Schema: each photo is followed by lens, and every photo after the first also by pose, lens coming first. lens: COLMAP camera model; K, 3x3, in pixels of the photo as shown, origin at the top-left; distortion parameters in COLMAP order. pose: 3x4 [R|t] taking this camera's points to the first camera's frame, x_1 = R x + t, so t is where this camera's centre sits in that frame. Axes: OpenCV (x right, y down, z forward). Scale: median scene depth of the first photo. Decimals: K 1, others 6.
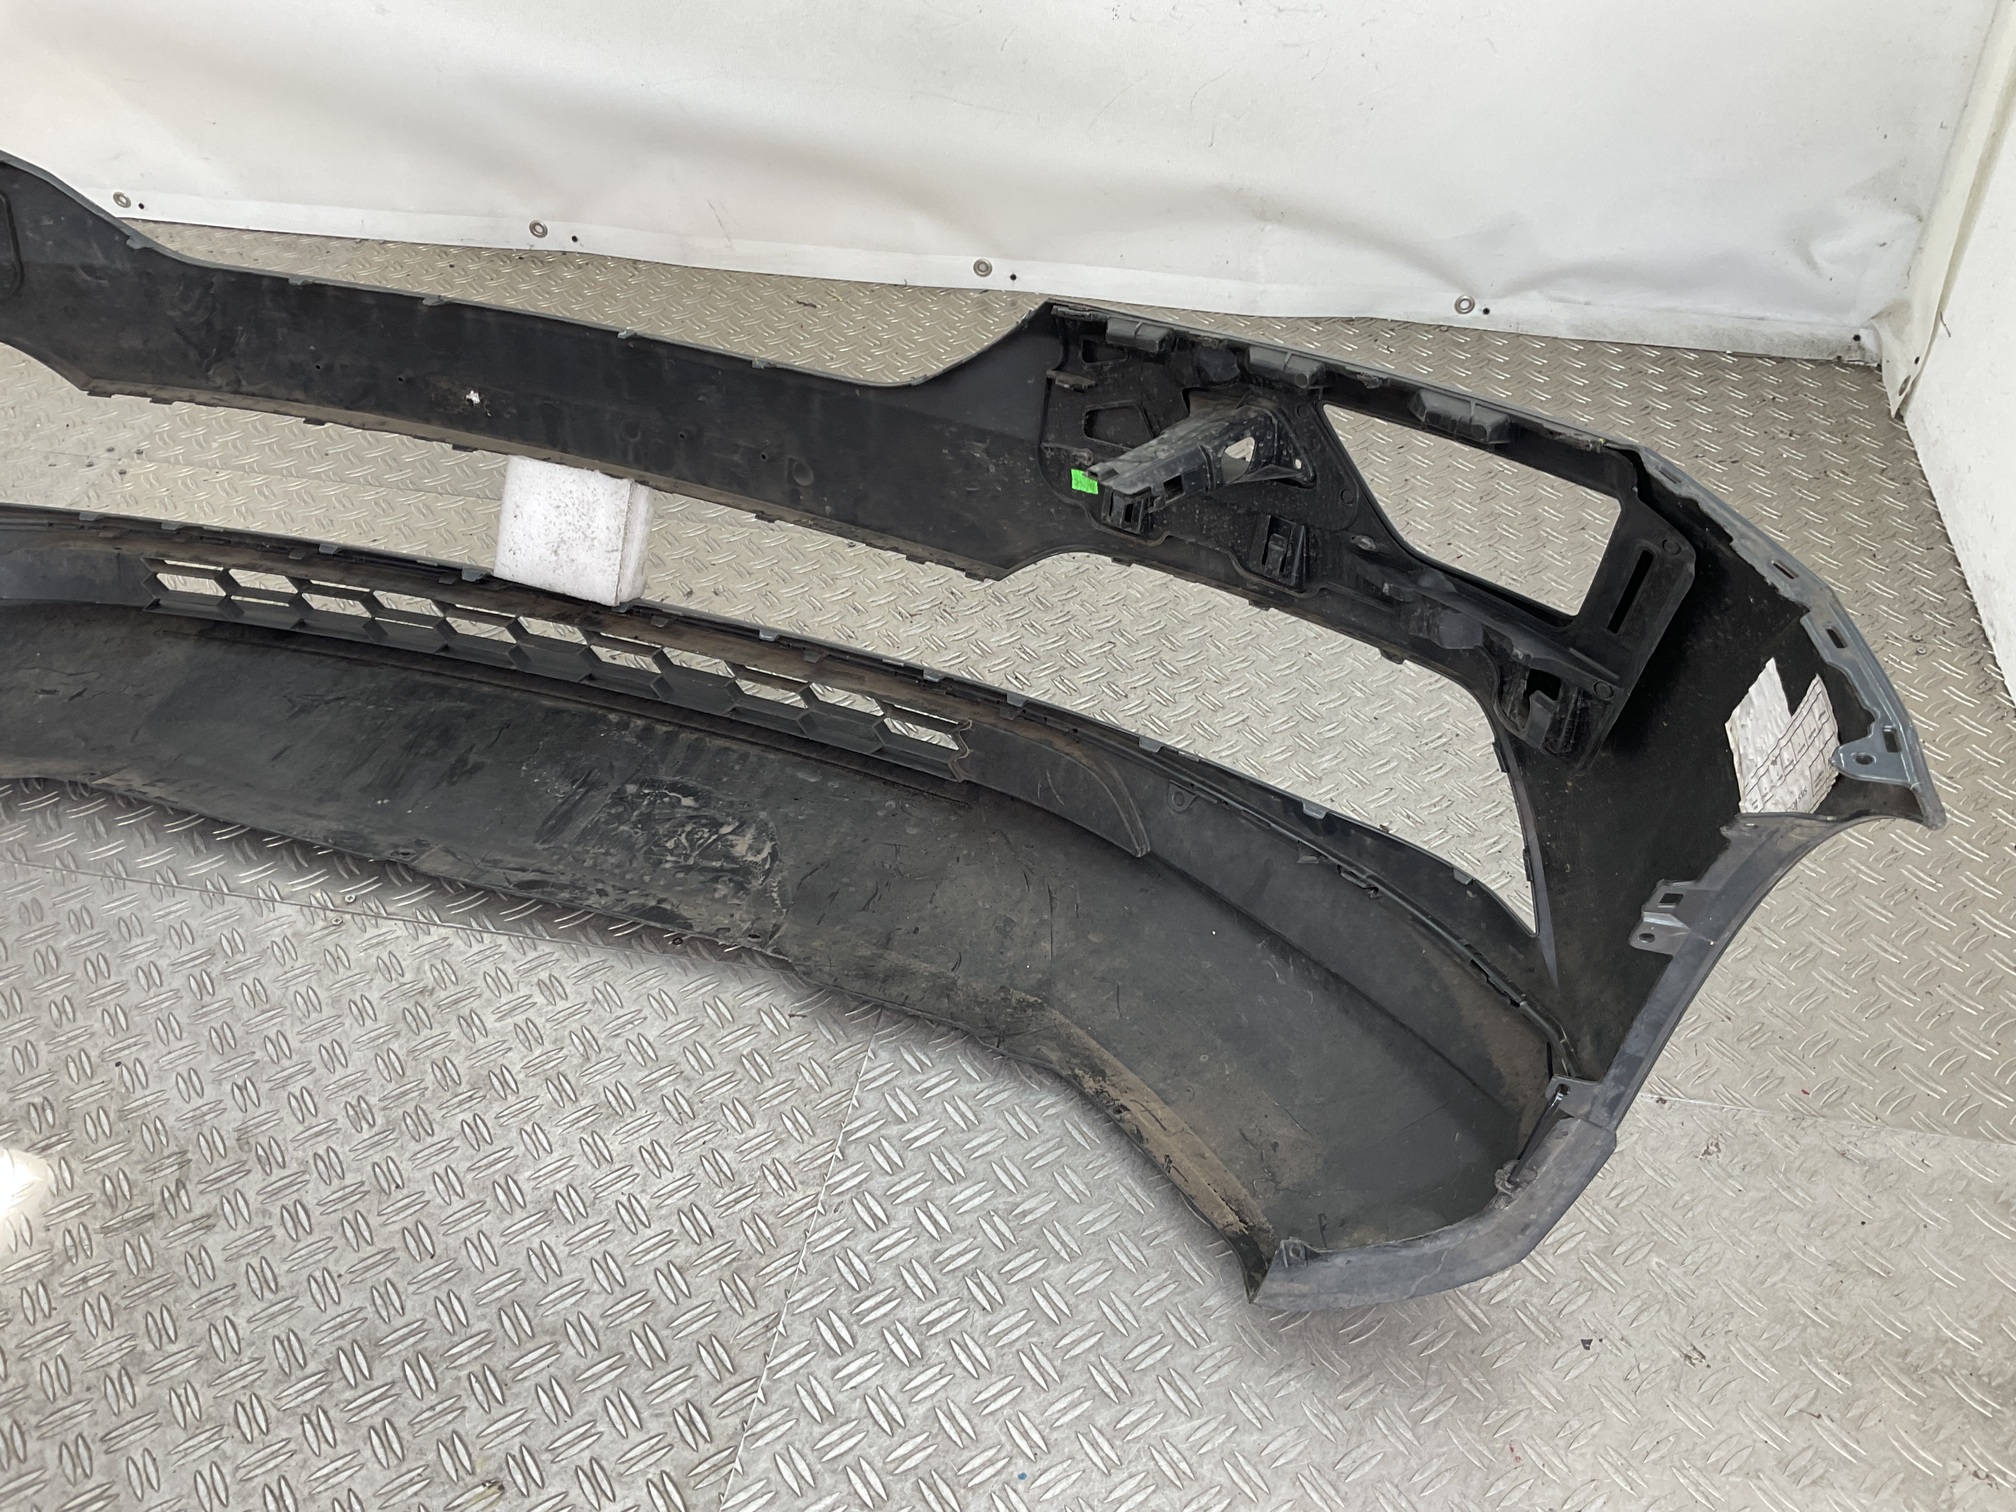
lens RADIAL K [[1676.0, 0, 1004.2], [0, 1676.0, 784.6], [0, 0, 1]] dist [0.074644, -0.137838]
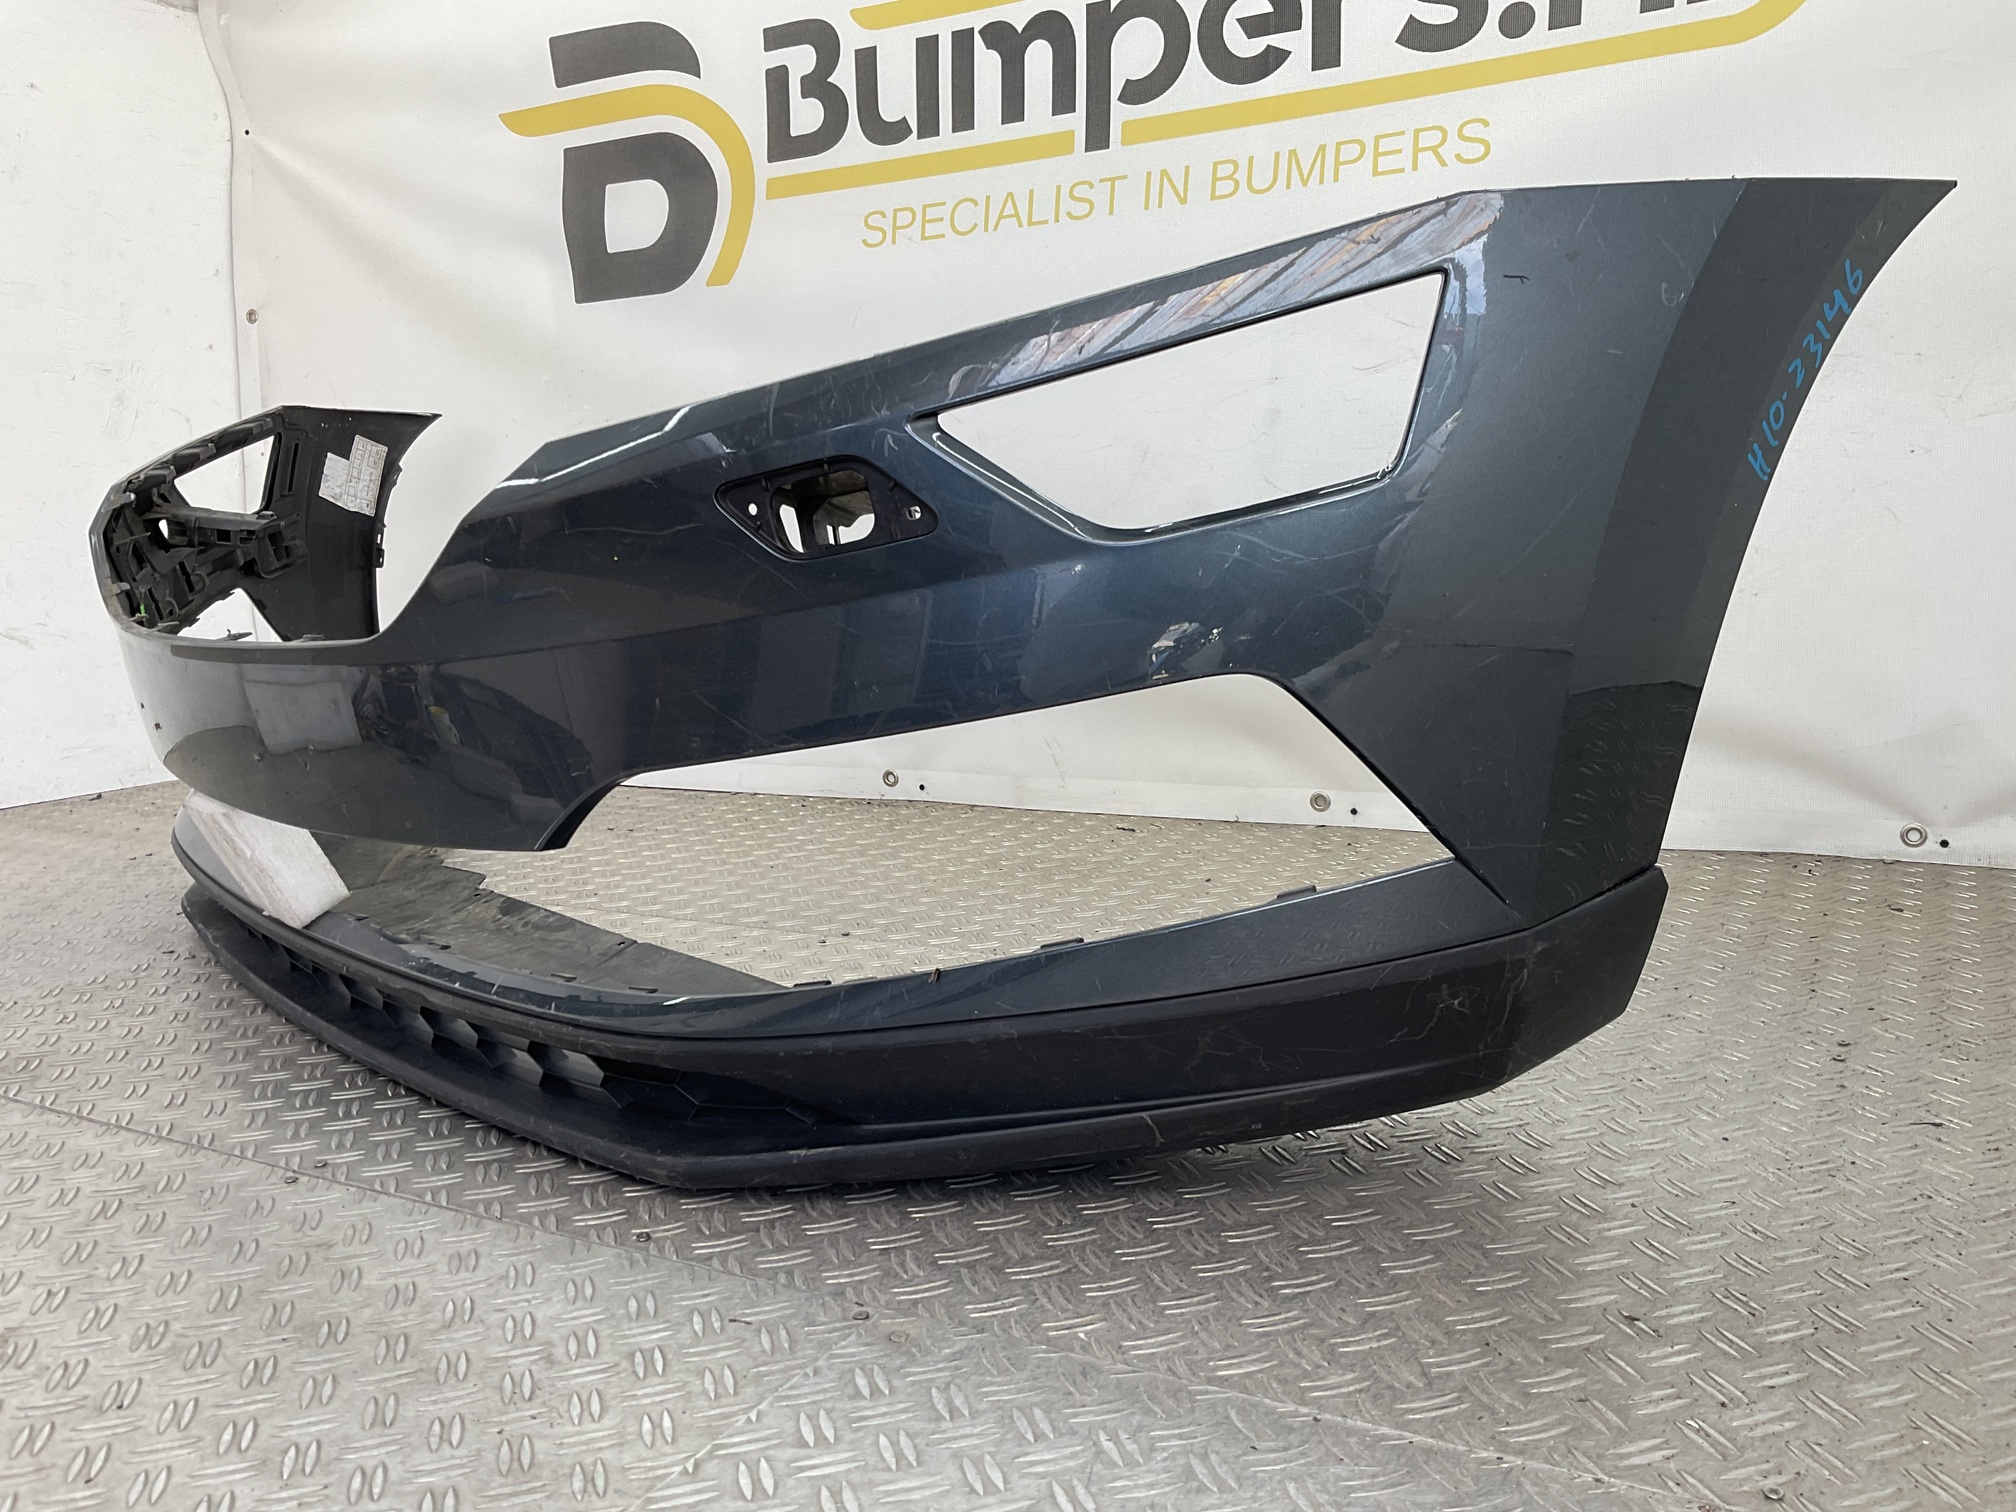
lens RADIAL K [[1676.0, 0, 993.2], [0, 1676.0, 753.8], [0, 0, 1]] dist [0.074644, -0.137838]
pose [[0.946391, 0.007828, -0.322927, 0.216517], [-0.175748, 0.851270, -0.494421, 0.292466], [0.271028, 0.524669, 0.807011, 0.388385]]
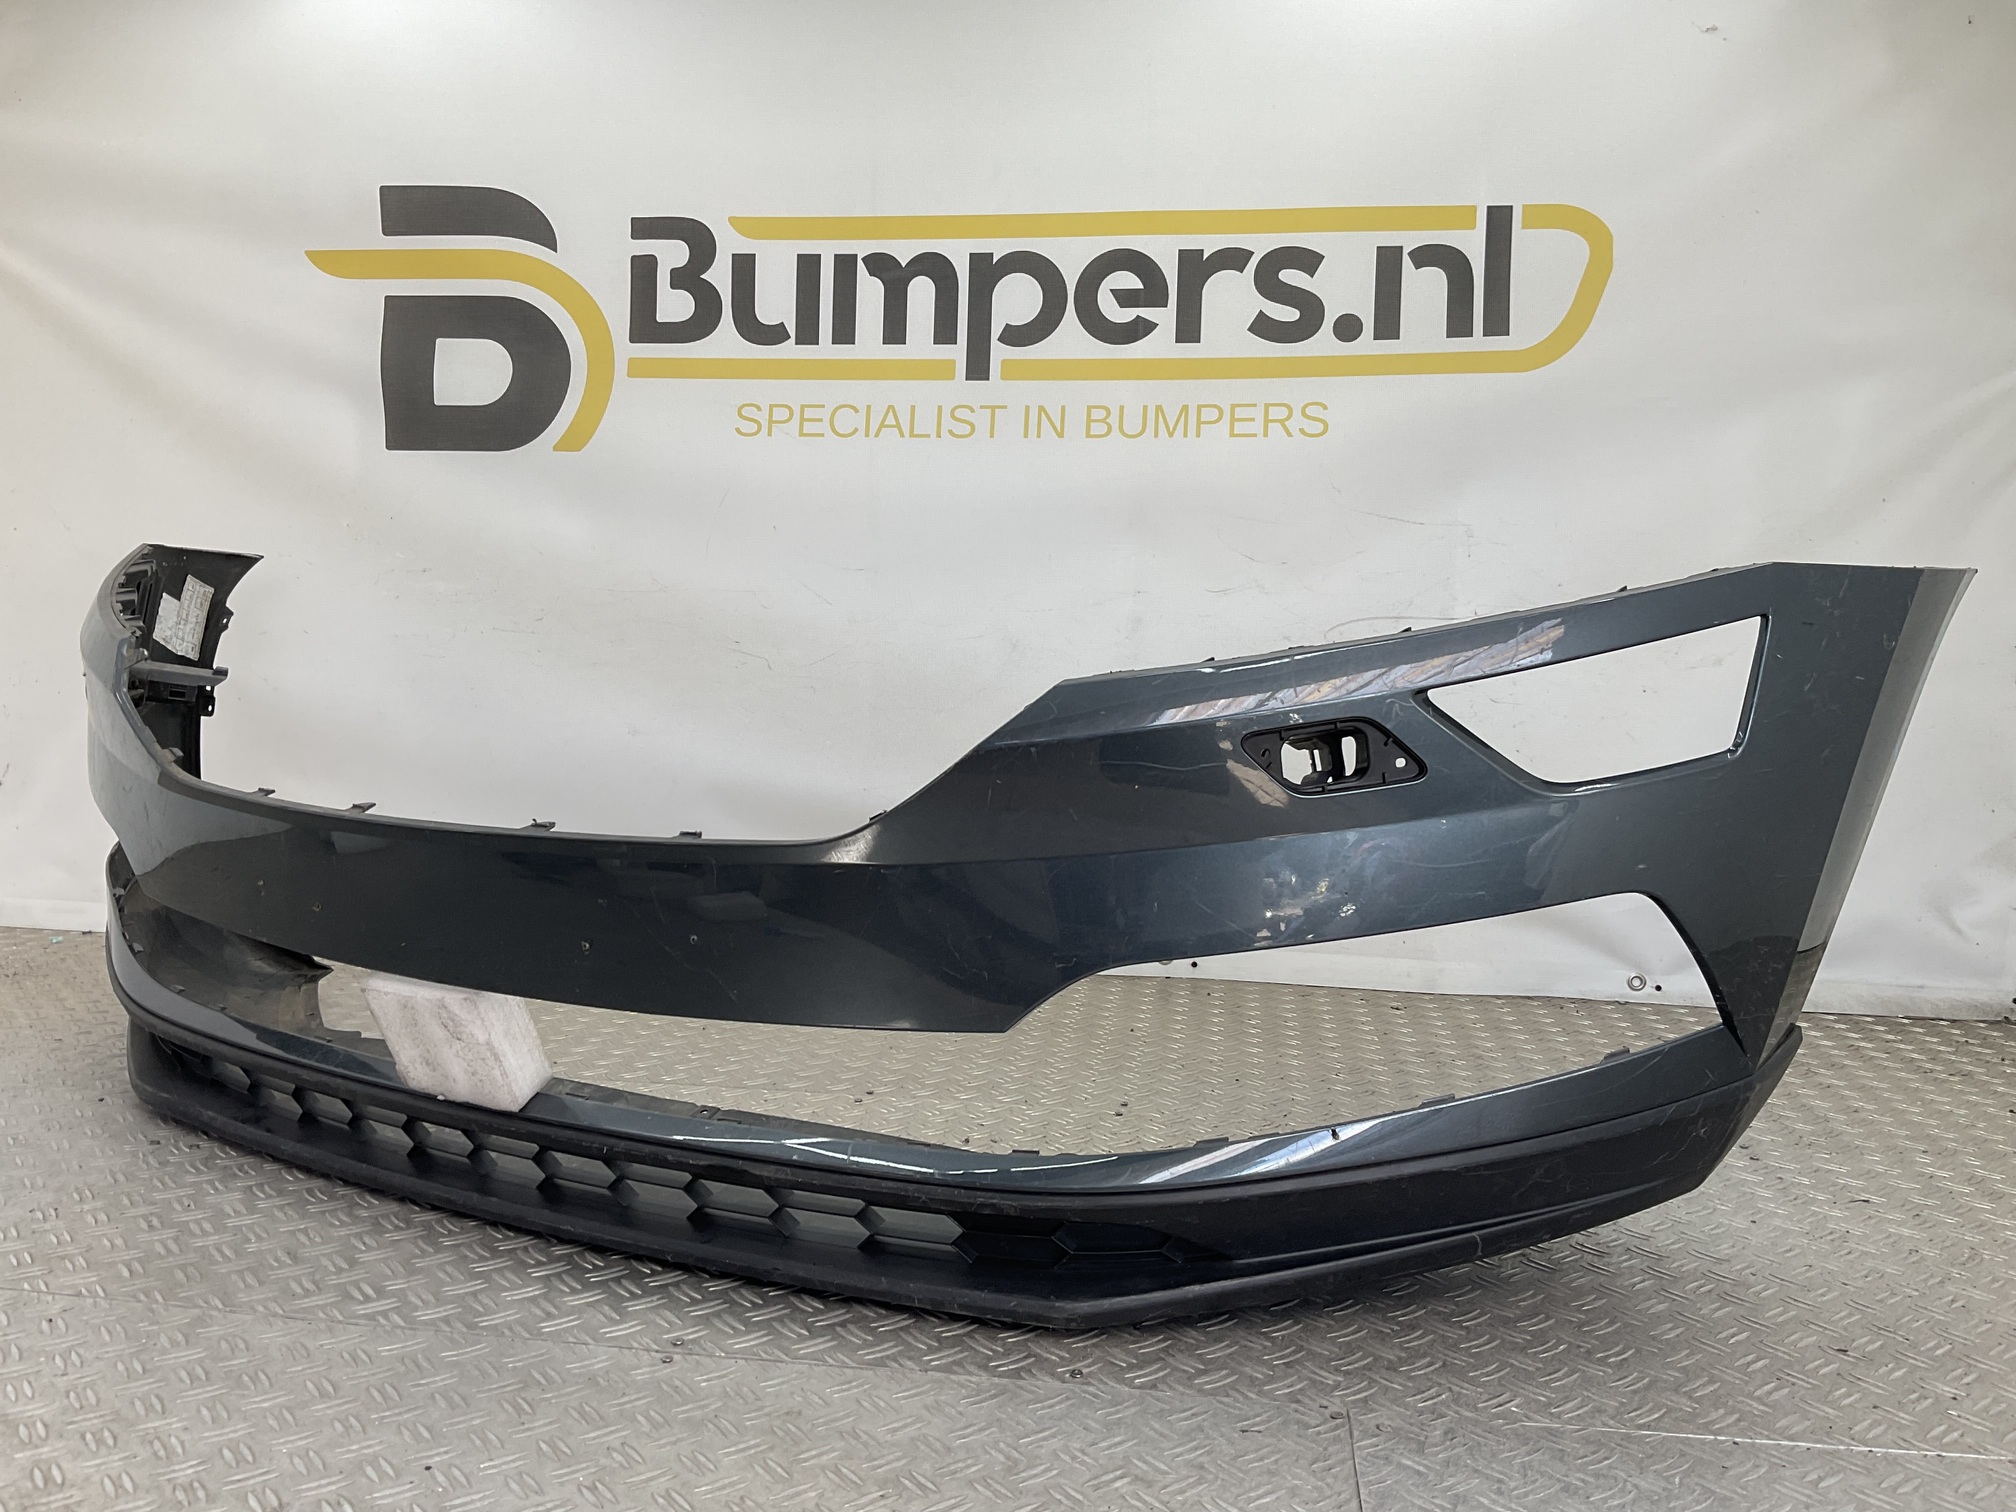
lens RADIAL K [[1676.0, 0, 999.7], [0, 1676.0, 752.0], [0, 0, 1]] dist [0.074644, -0.137838]
pose [[0.998693, 0.015748, 0.048624, -0.323076], [0.015919, 0.808184, -0.588715, 0.392751], [-0.048568, 0.588720, 0.806877, 0.161133]]
